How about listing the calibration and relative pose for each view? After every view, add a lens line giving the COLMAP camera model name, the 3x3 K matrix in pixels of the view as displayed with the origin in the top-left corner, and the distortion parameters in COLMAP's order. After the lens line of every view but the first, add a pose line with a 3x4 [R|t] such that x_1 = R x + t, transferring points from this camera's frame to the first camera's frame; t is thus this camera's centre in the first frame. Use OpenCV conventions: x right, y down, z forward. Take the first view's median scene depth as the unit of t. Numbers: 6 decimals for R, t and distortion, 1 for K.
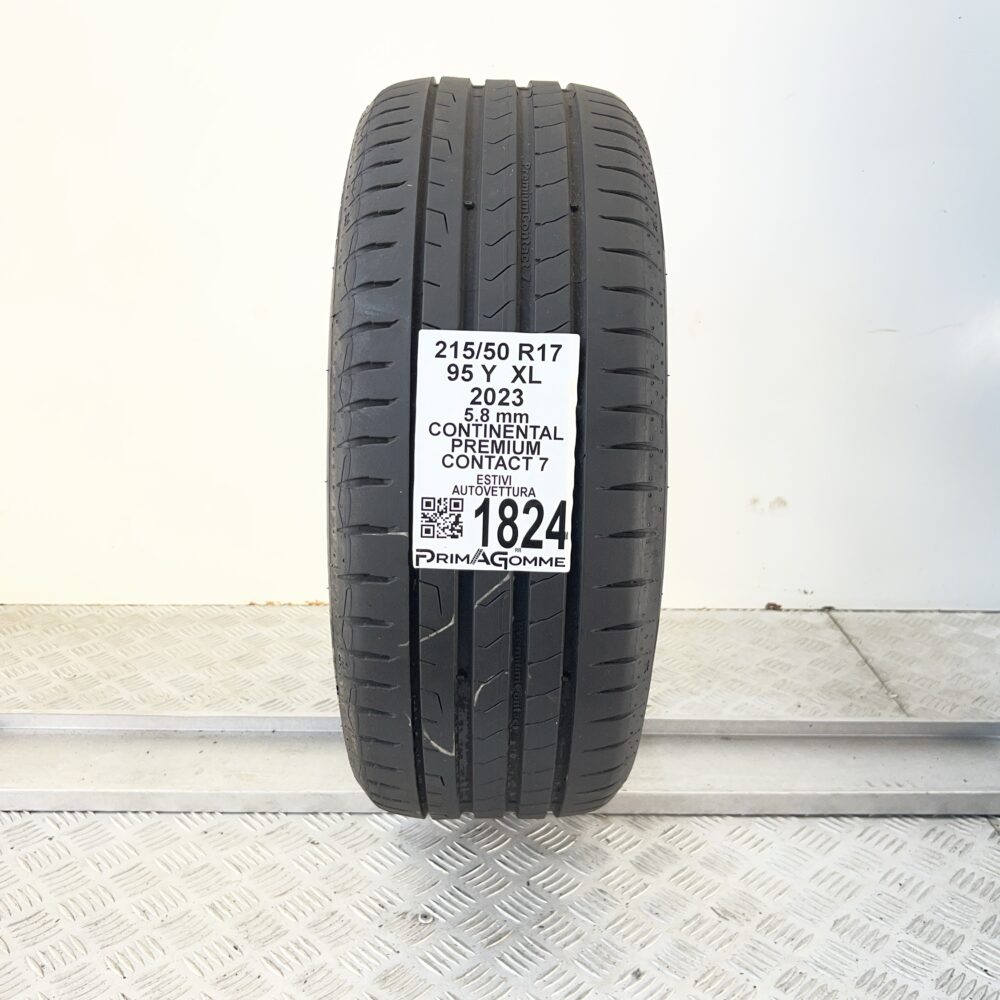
lens RADIAL K [[1025.9, 0, 509.7], [0, 1025.9, 499.8], [0, 0, 1]] dist [0.040646, -0.034390]
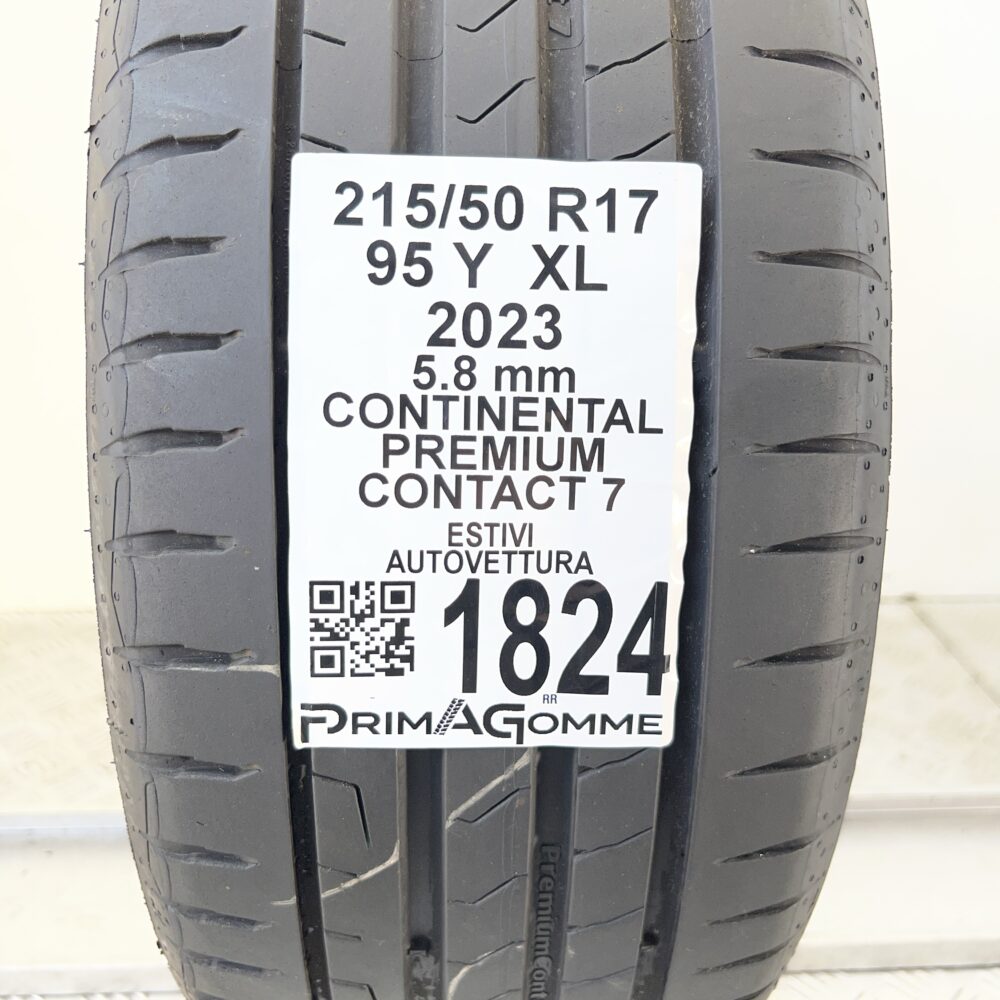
lens RADIAL K [[1025.9, 0, 509.7], [0, 1025.9, 499.8], [0, 0, 1]] dist [0.040646, -0.034390]
pose [[0.999263, -0.014730, 0.035451, -0.021629], [0.011963, 0.996955, 0.077054, -0.063674], [-0.036478, -0.076573, 0.996396, 0.598853]]
